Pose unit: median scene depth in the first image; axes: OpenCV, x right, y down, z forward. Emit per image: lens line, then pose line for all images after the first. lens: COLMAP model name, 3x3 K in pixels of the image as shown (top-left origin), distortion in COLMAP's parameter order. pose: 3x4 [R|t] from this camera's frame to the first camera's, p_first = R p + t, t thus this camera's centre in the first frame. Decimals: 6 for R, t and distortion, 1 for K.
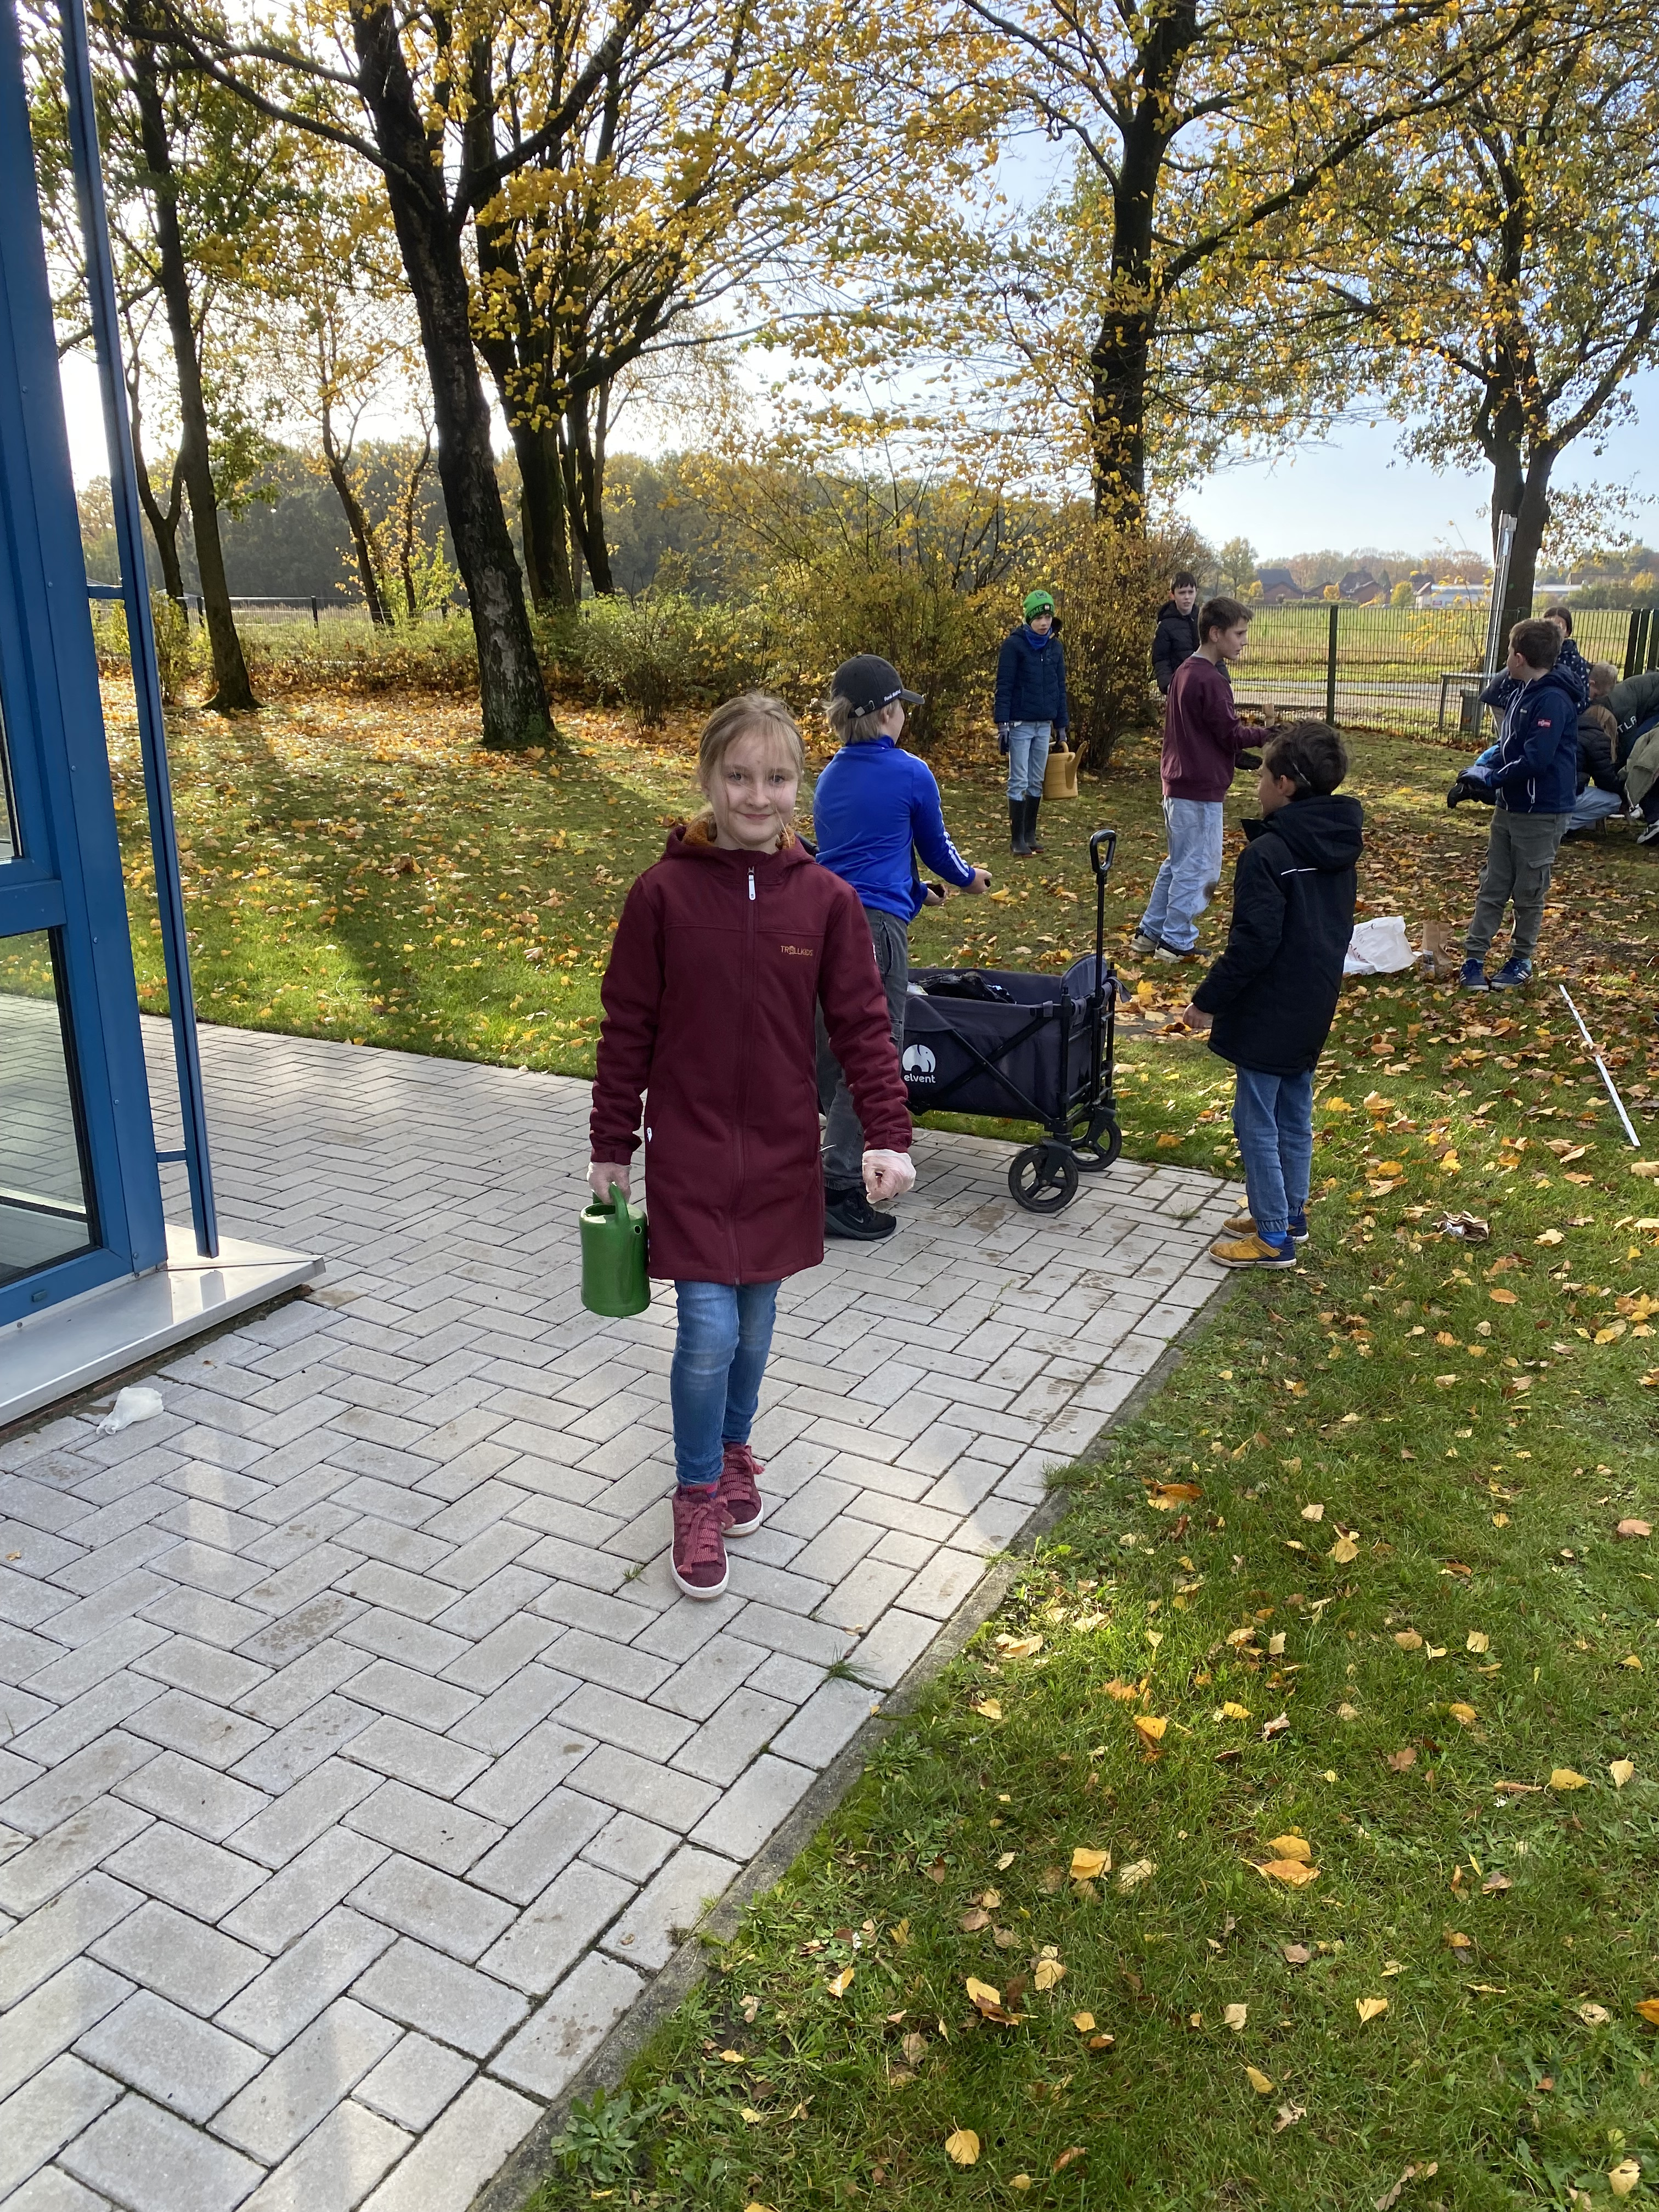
lens RADIAL K [[1648.3, 0, 839.5], [0, 1648.3, 1110.2], [0, 0, 1]] dist [0.001194, 0.004961]
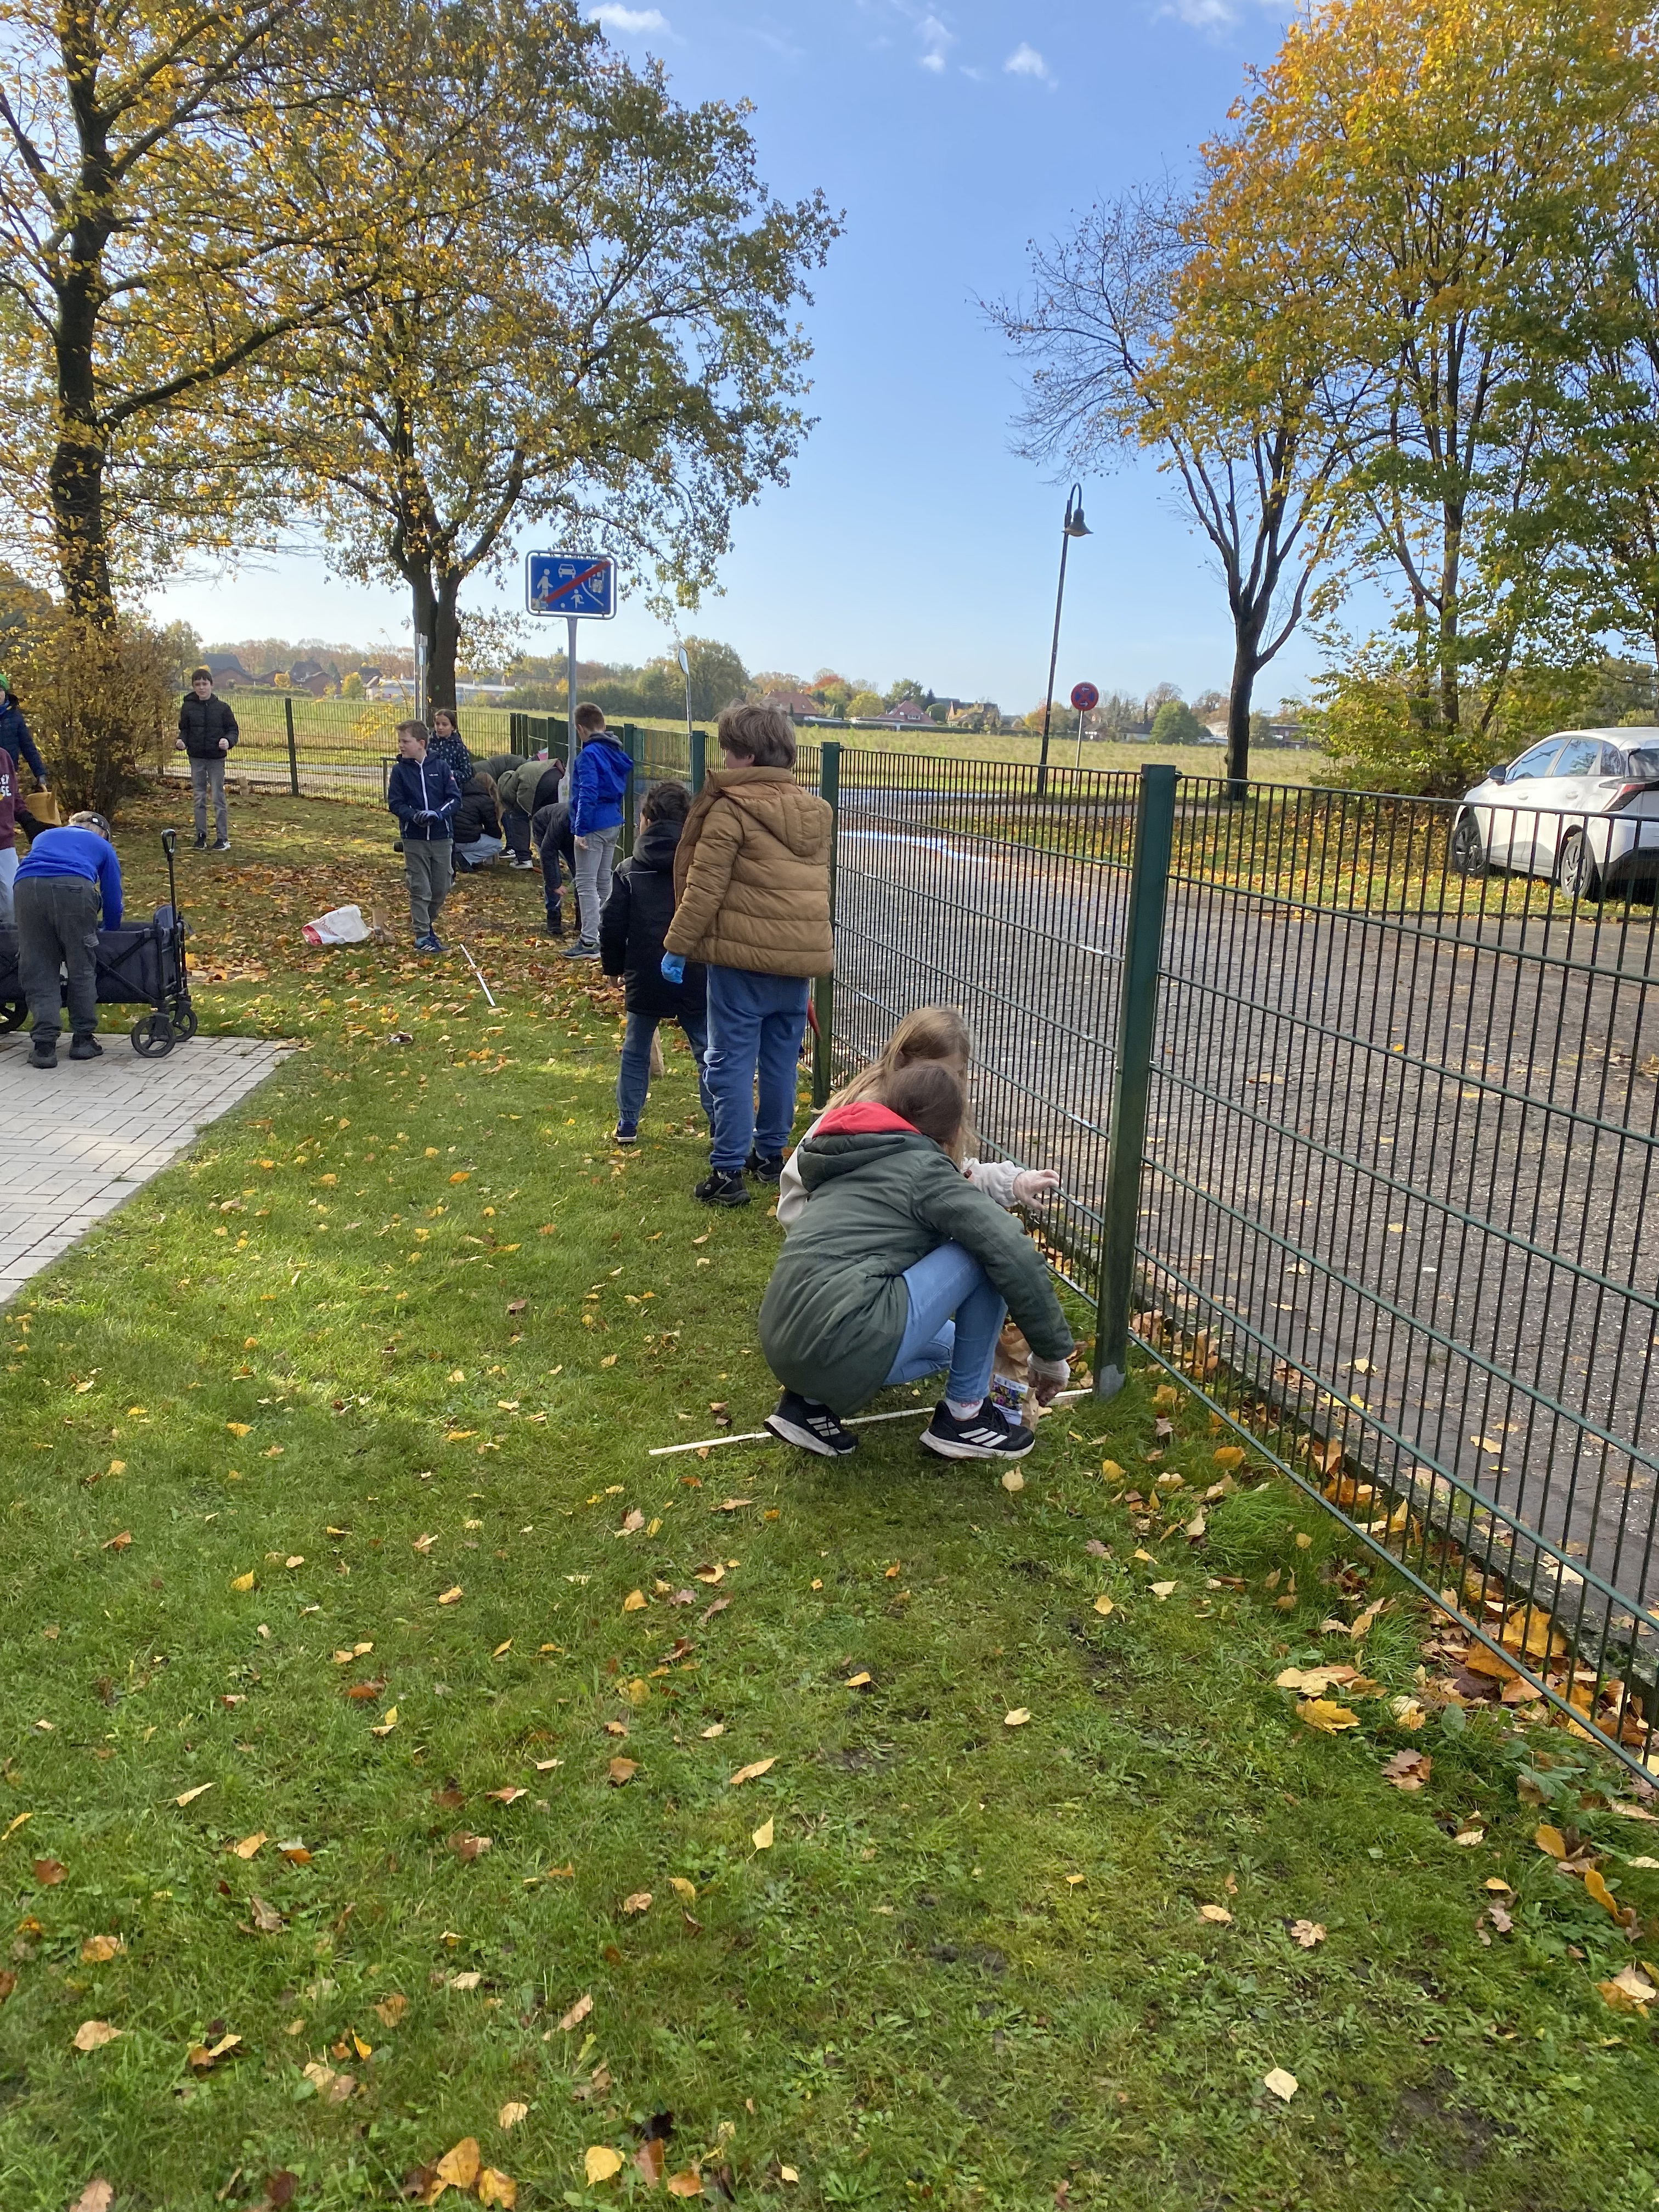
lens RADIAL K [[1676.5, 0, 857.8], [0, 1676.5, 1098.9], [0, 0, 1]] dist [0.009552, -0.001699]
pose [[0.824894, -0.085946, 0.558716, -0.048786], [0.119687, 0.992521, -0.024030, 0.046358], [-0.552472, 0.086693, 0.829011, -0.160068]]
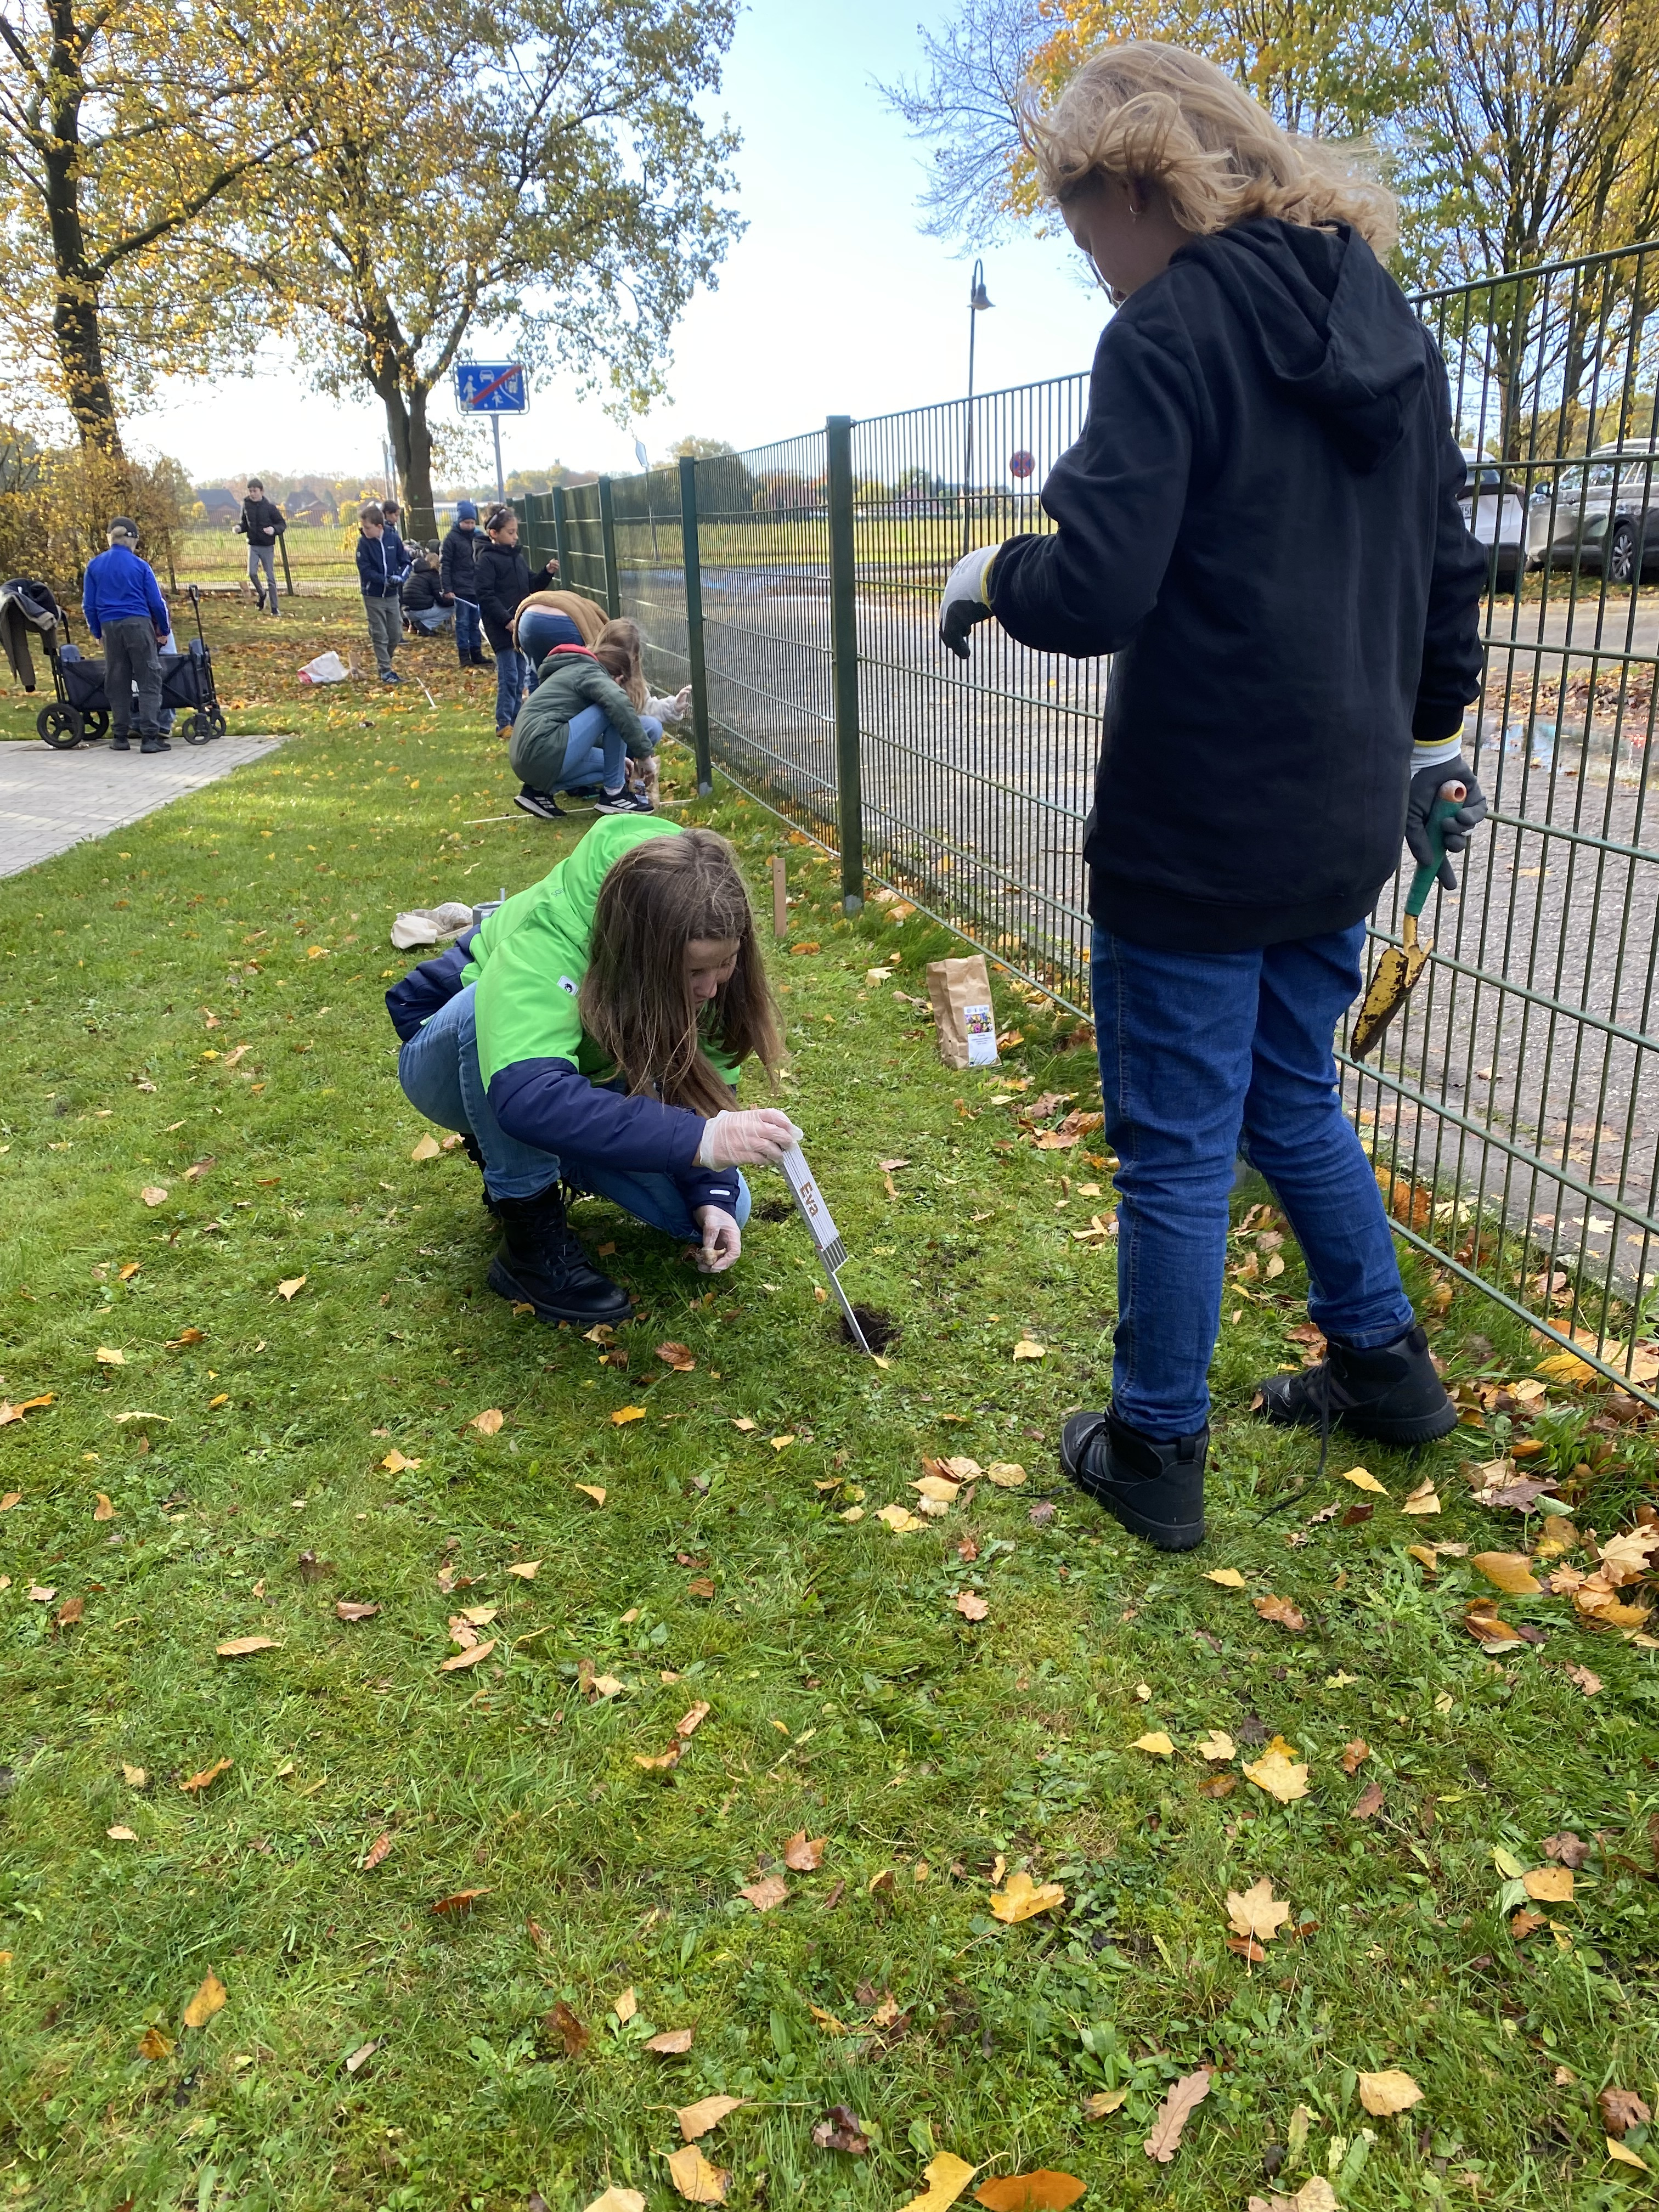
lens RADIAL K [[1648.3, 0, 839.5], [0, 1648.3, 1110.2], [0, 0, 1]] dist [0.001194, 0.004961]
pose [[0.831974, -0.200022, 0.517504, -0.079156], [0.176737, 0.979708, 0.094534, 0.088357], [-0.525912, 0.012812, 0.850443, -0.267443]]
